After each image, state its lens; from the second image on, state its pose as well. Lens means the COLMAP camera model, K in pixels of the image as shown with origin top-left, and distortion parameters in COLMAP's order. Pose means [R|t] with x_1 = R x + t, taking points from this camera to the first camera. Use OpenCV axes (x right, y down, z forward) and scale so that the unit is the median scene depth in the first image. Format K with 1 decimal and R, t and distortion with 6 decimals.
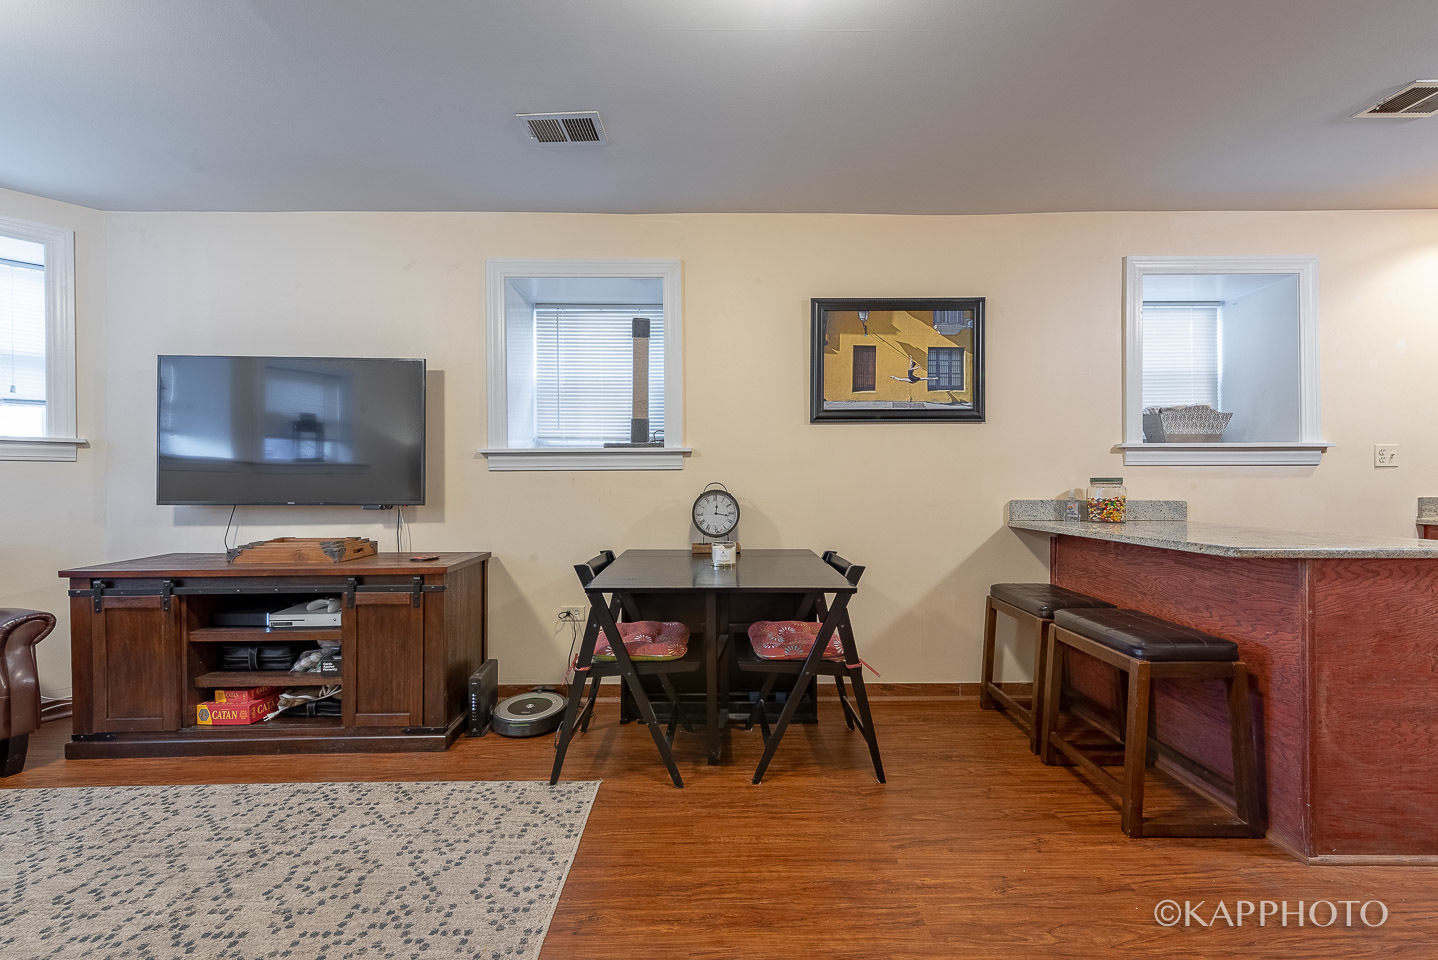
lens RADIAL K [[567.1, 0, 713.6], [0, 567.1, 484.3], [0, 0, 1]] dist [0.014329, -0.003562]
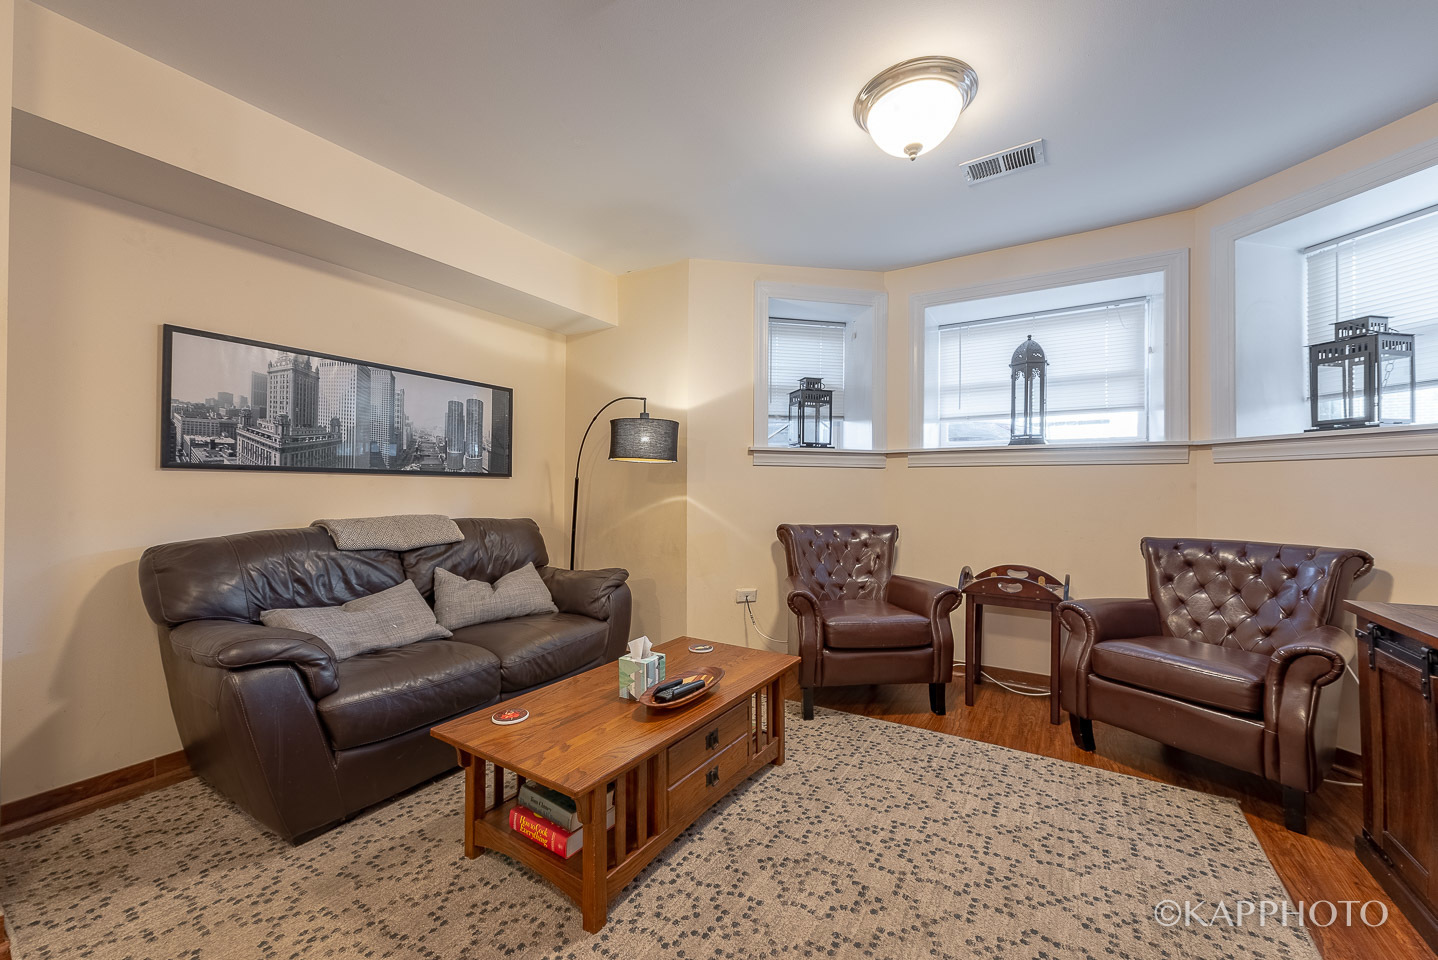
lens RADIAL K [[567.1, 0, 716.8], [0, 567.1, 480.3], [0, 0, 1]] dist [0.014329, -0.003562]
pose [[-0.536749, -0.006104, -0.843720, -0.045810], [-0.000003, 0.999974, -0.007232, -0.001145], [0.843742, -0.003880, -0.536735, 0.599958]]
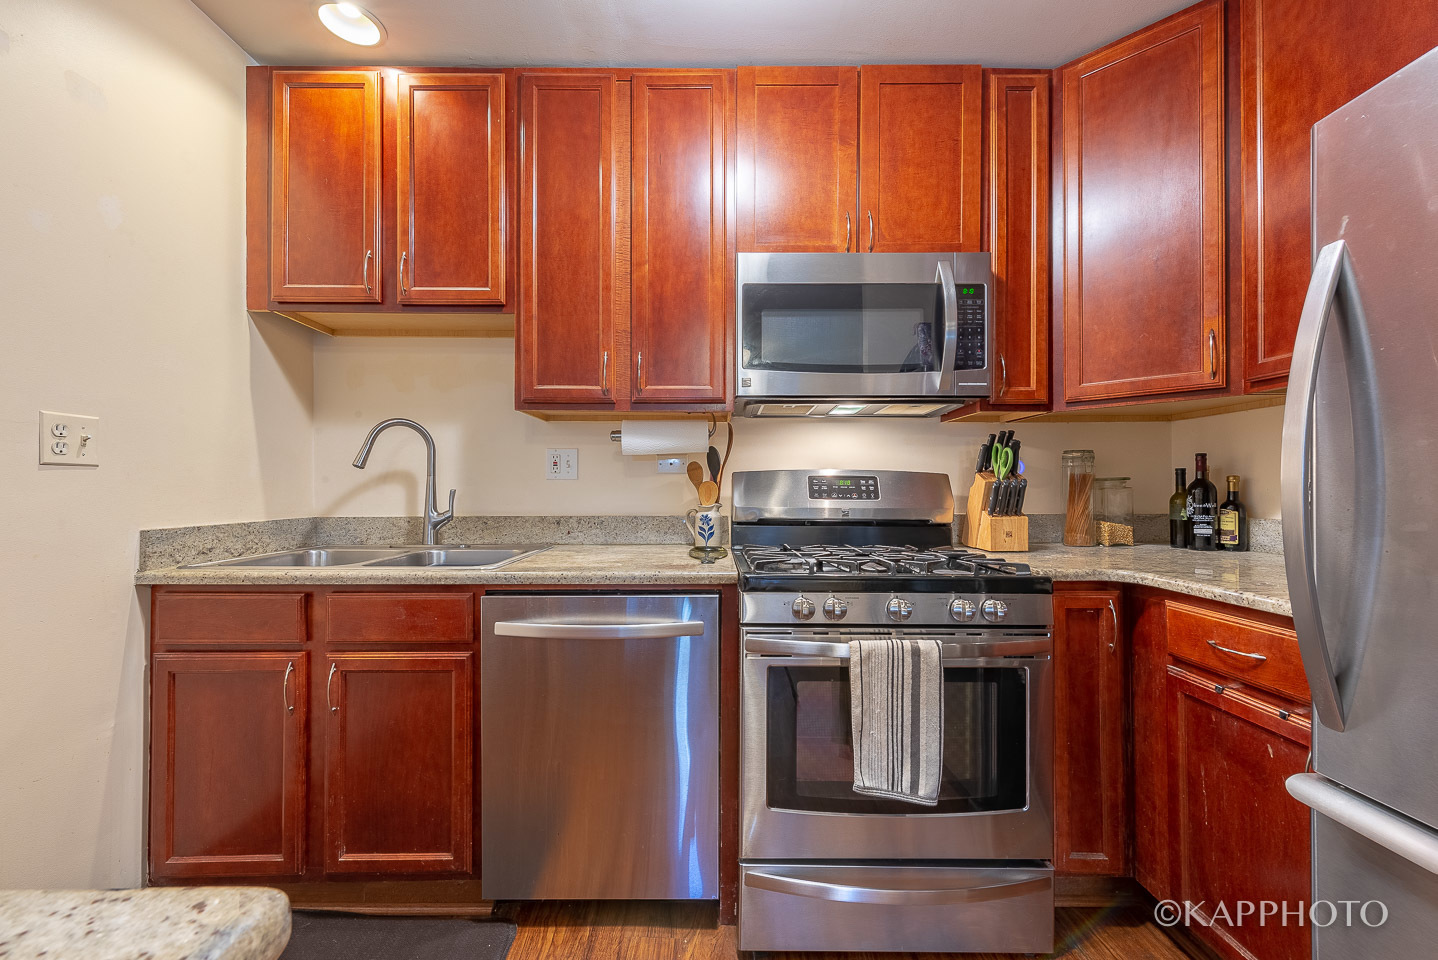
lens RADIAL K [[567.1, 0, 720.2], [0, 567.1, 487.9], [0, 0, 1]] dist [0.014329, -0.003562]
pose [[0.009798, 0.016876, 0.999810, 0.768769], [0.005269, 0.999843, -0.016928, -0.002984], [-0.999938, 0.005434, 0.009707, 0.518352]]
